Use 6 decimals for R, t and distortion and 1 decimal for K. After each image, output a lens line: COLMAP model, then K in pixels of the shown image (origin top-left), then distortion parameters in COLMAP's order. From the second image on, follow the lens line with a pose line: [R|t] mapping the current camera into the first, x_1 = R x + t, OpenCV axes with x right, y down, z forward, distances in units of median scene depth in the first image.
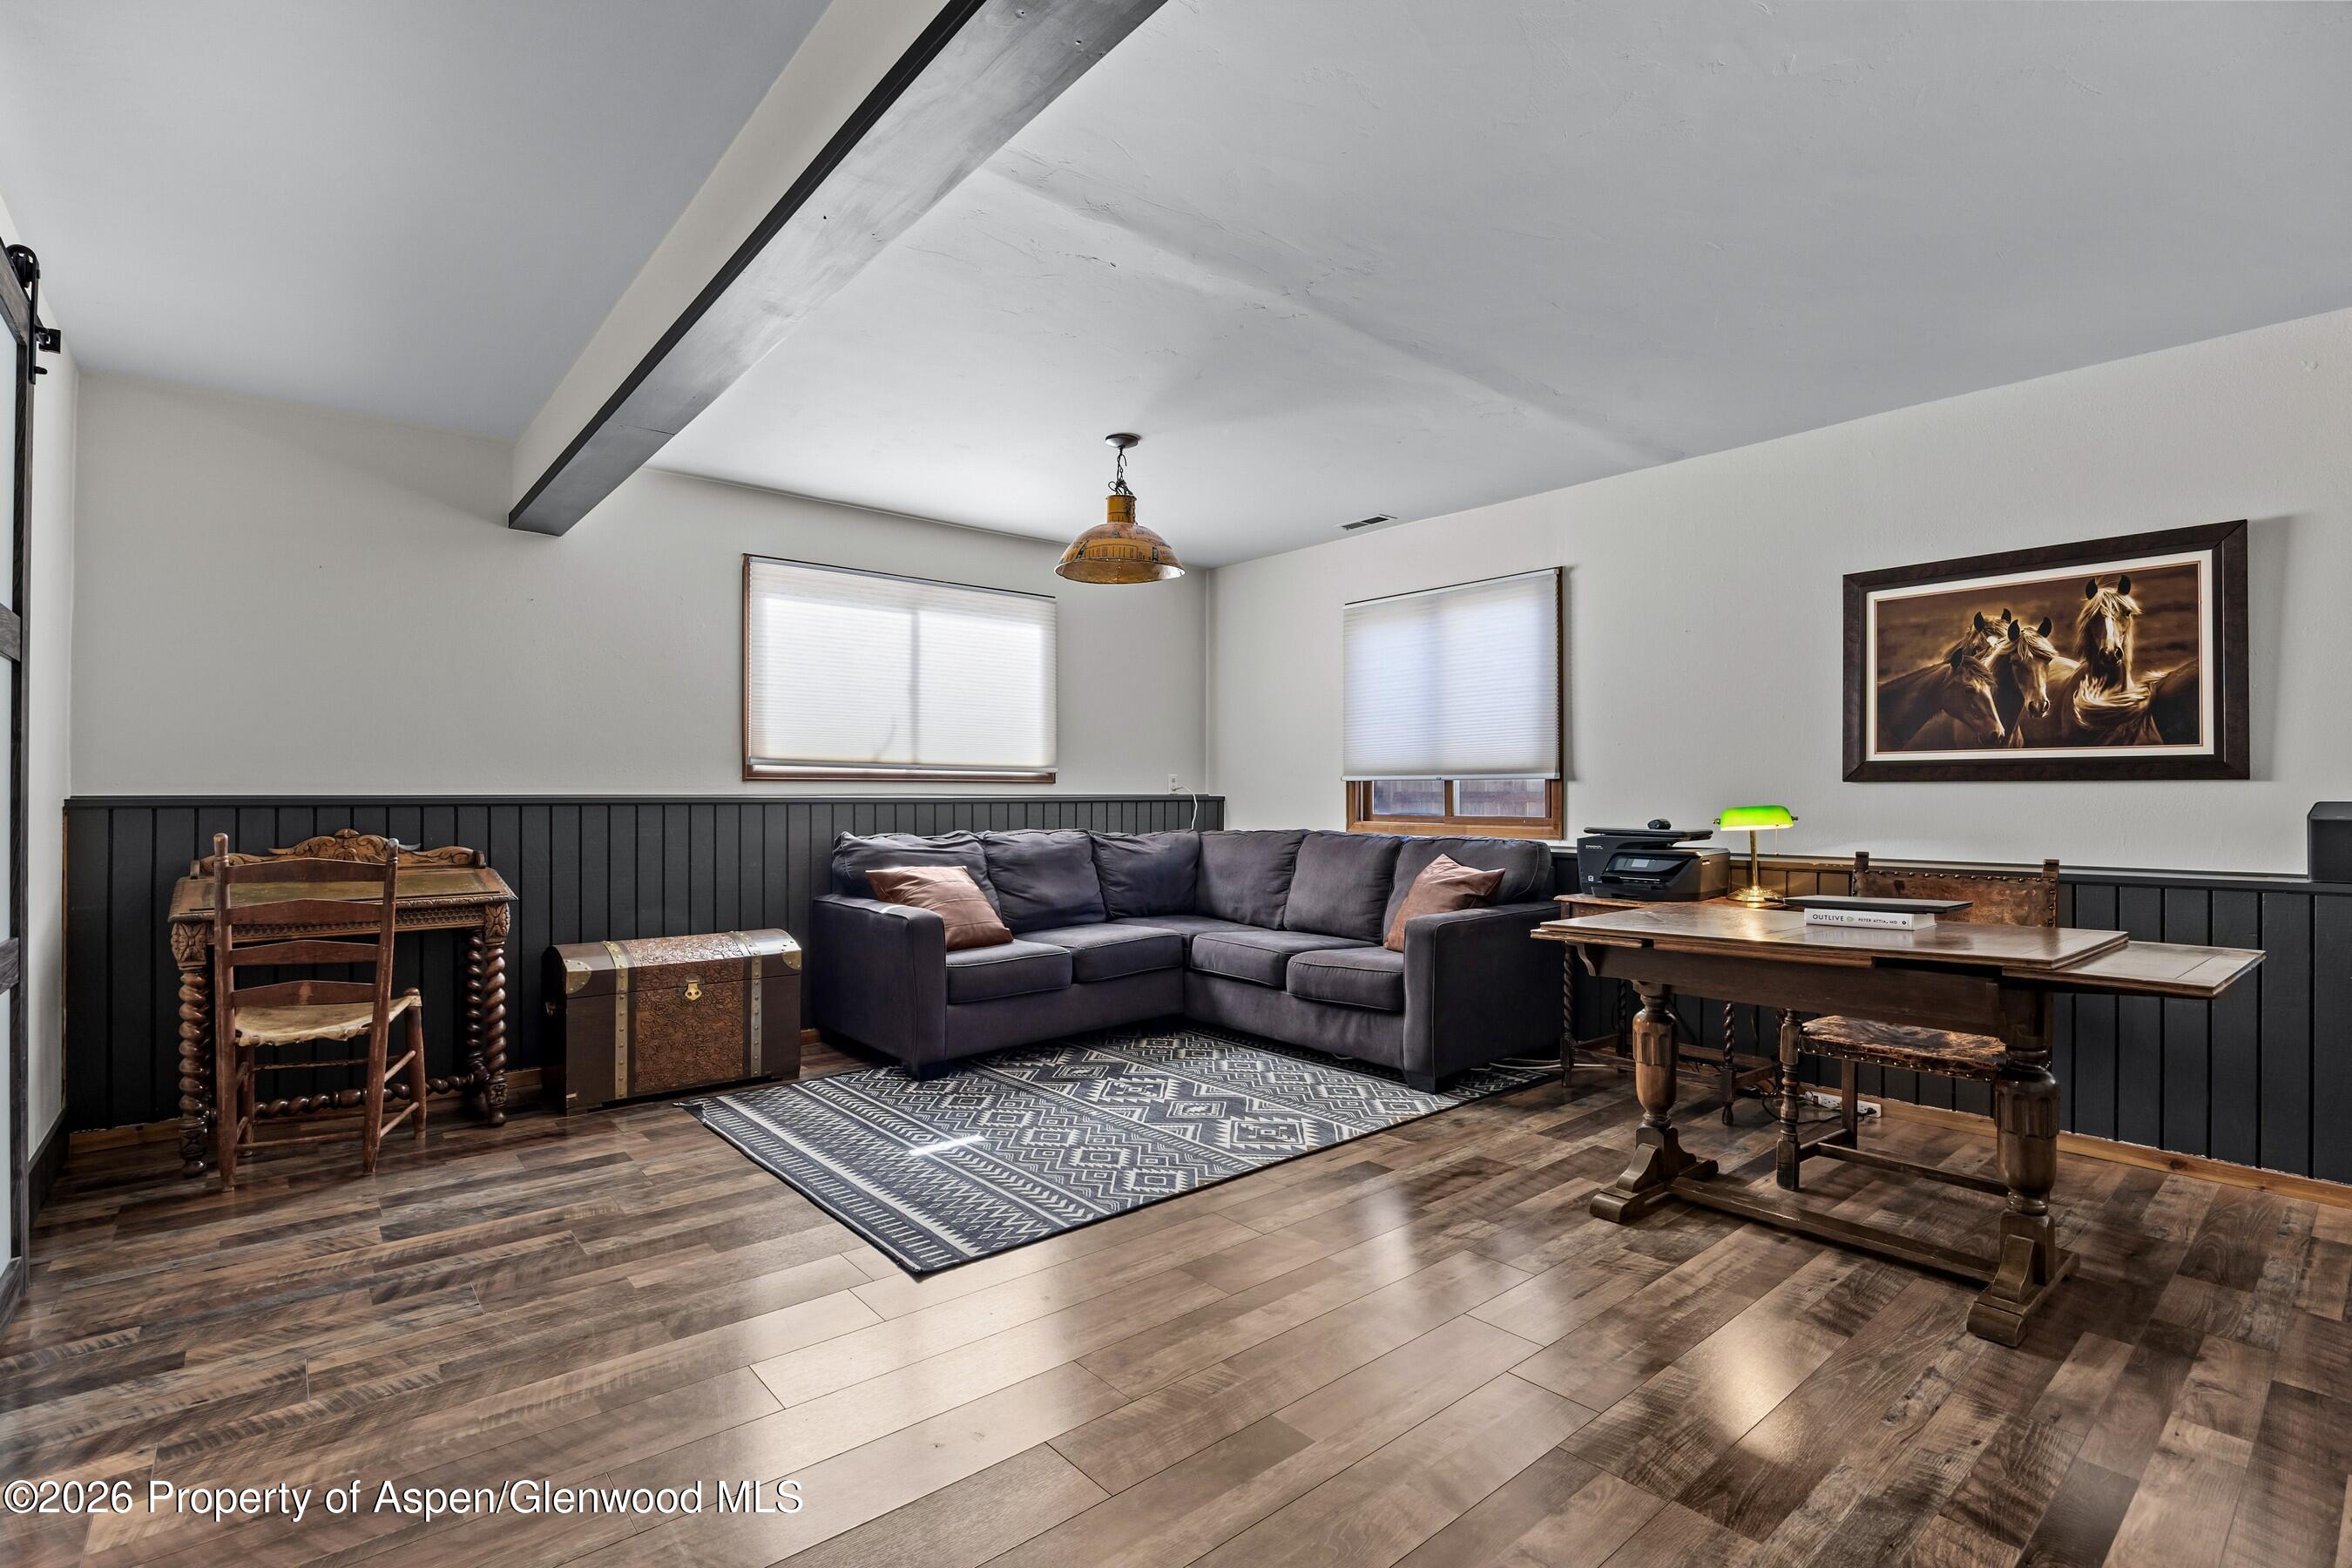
lens RADIAL K [[1089.0, 0, 1181.1], [0, 1089.0, 791.2], [0, 0, 1]] dist [-0.014404, -0.000546]
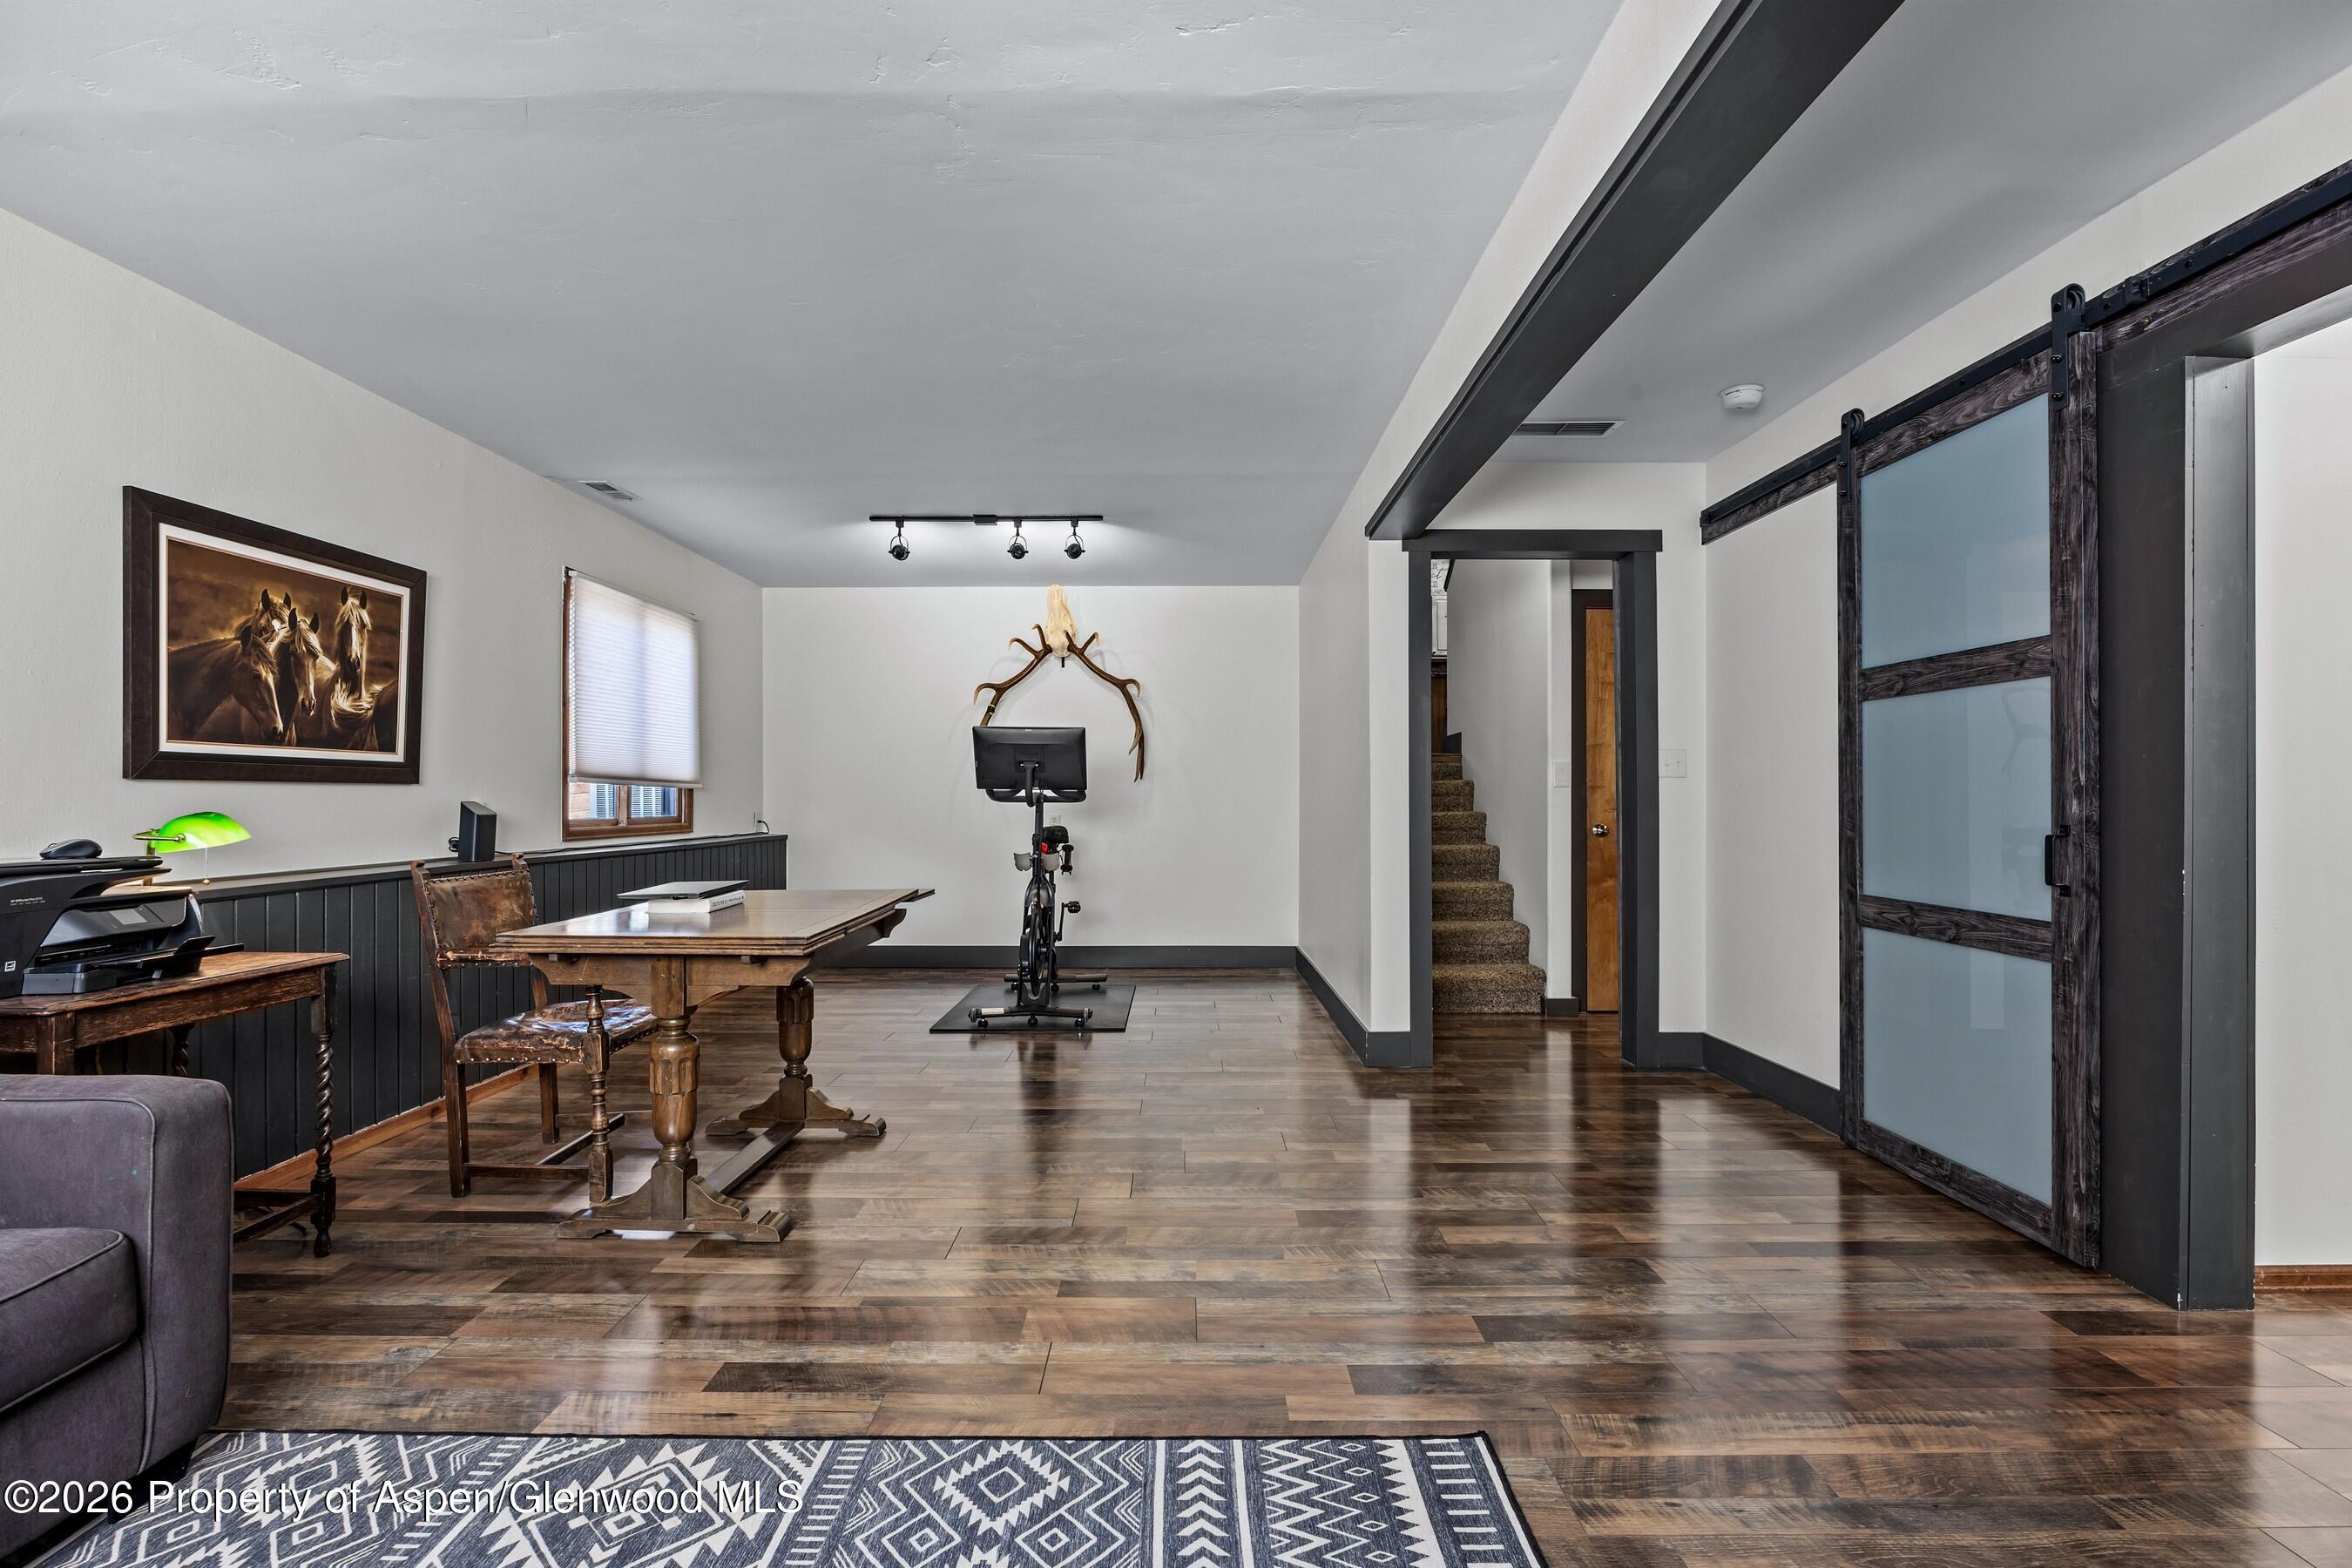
lens RADIAL K [[1089.0, 0, 1181.1], [0, 1089.0, 791.2], [0, 0, 1]] dist [-0.014404, -0.000546]
pose [[-0.761100, 0.007350, 0.648593, -0.412508], [0.004981, 0.999973, -0.005488, 0.007413], [-0.648615, -0.000946, -0.761116, 1.237220]]
